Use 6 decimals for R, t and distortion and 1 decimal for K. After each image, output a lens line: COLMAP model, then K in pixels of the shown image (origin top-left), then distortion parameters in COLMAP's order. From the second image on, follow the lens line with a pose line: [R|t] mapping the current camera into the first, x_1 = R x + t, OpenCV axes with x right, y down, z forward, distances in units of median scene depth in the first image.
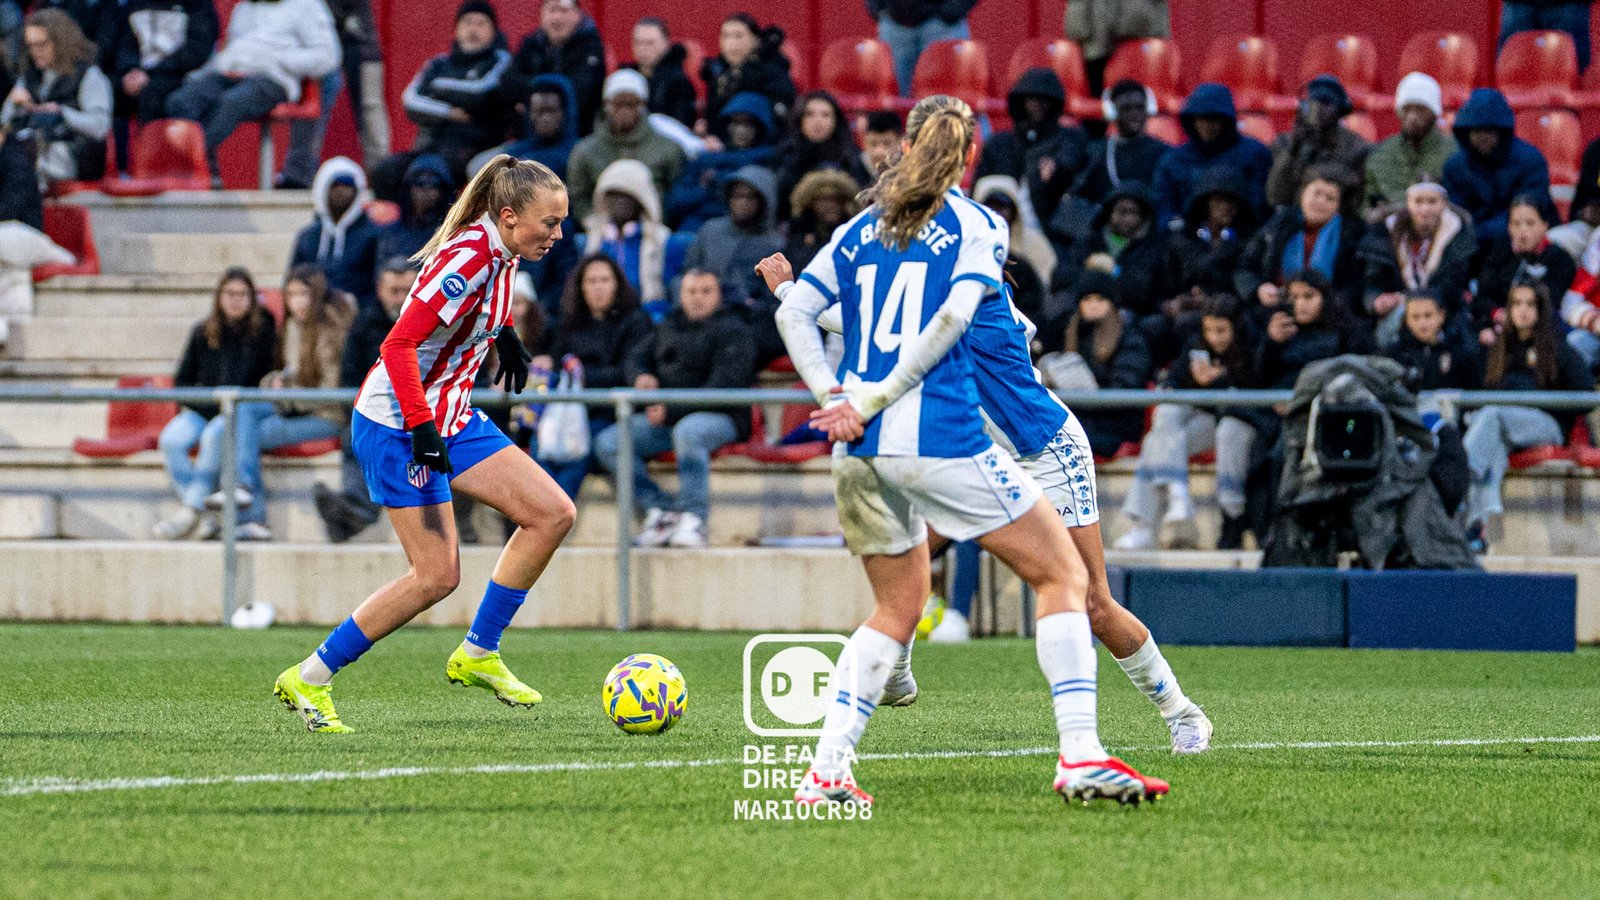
lens RADIAL K [[8231.8, 0, 800.0], [0, 8231.8, 450.0], [0, 0, 1]] dist [0.547123, 2.794441]
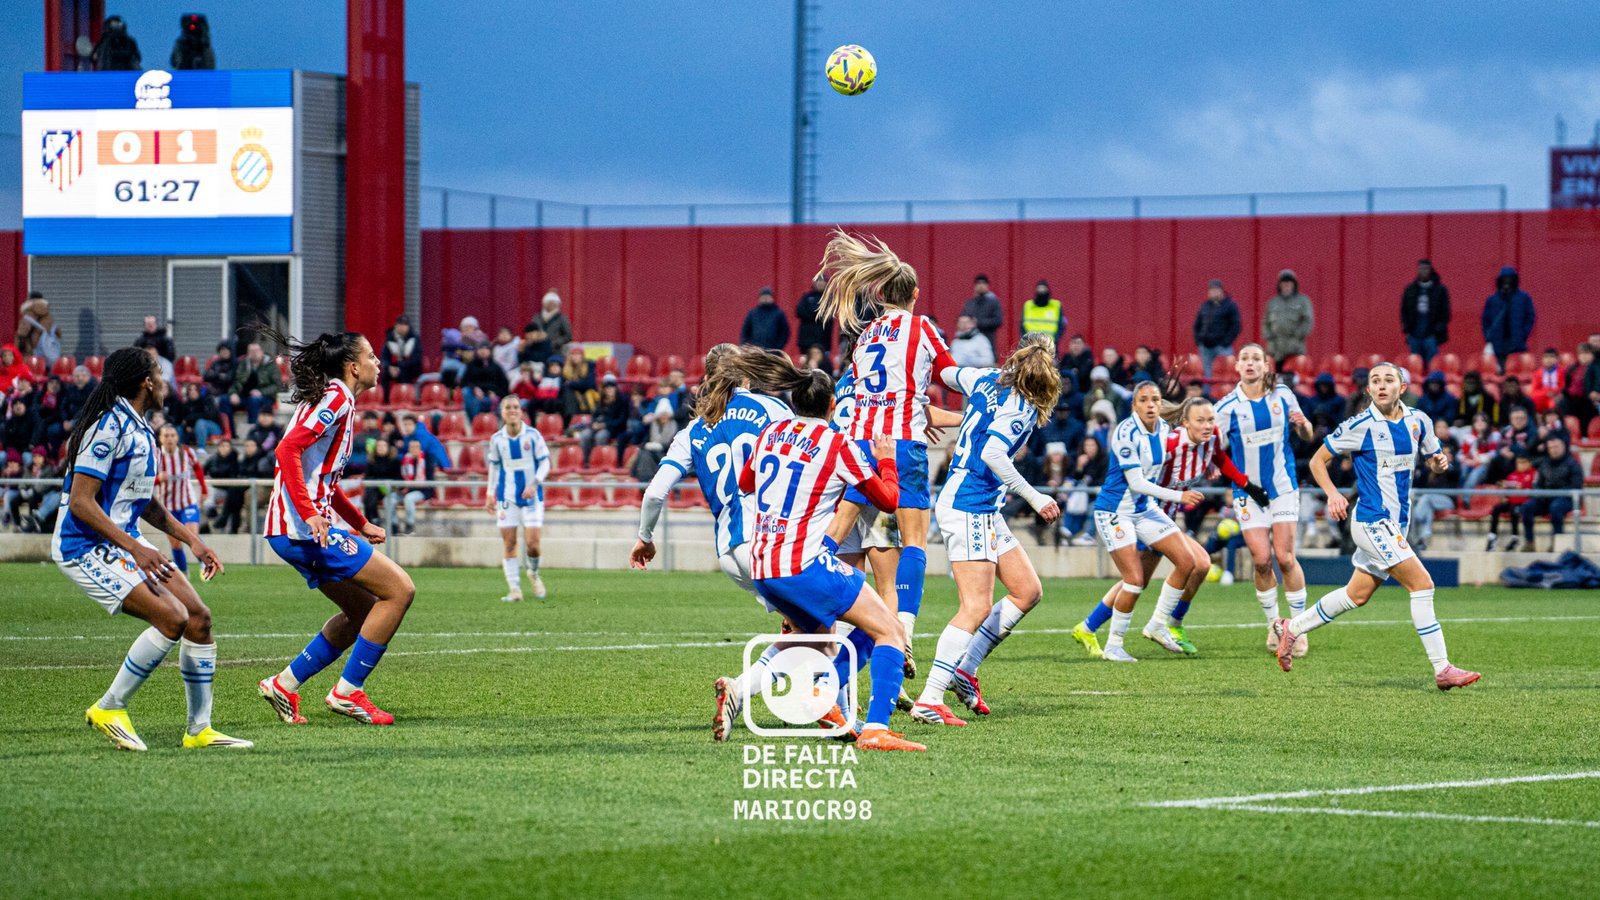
lens RADIAL K [[8231.8, 0, 800.0], [0, 8231.8, 450.0], [0, 0, 1]] dist [0.547123, 2.794441]
pose [[0.997964, 0.005248, -0.063562, 0.050666], [-0.006766, 0.999697, -0.023687, 0.044159], [0.063419, 0.024069, 0.997697, -1.645490]]
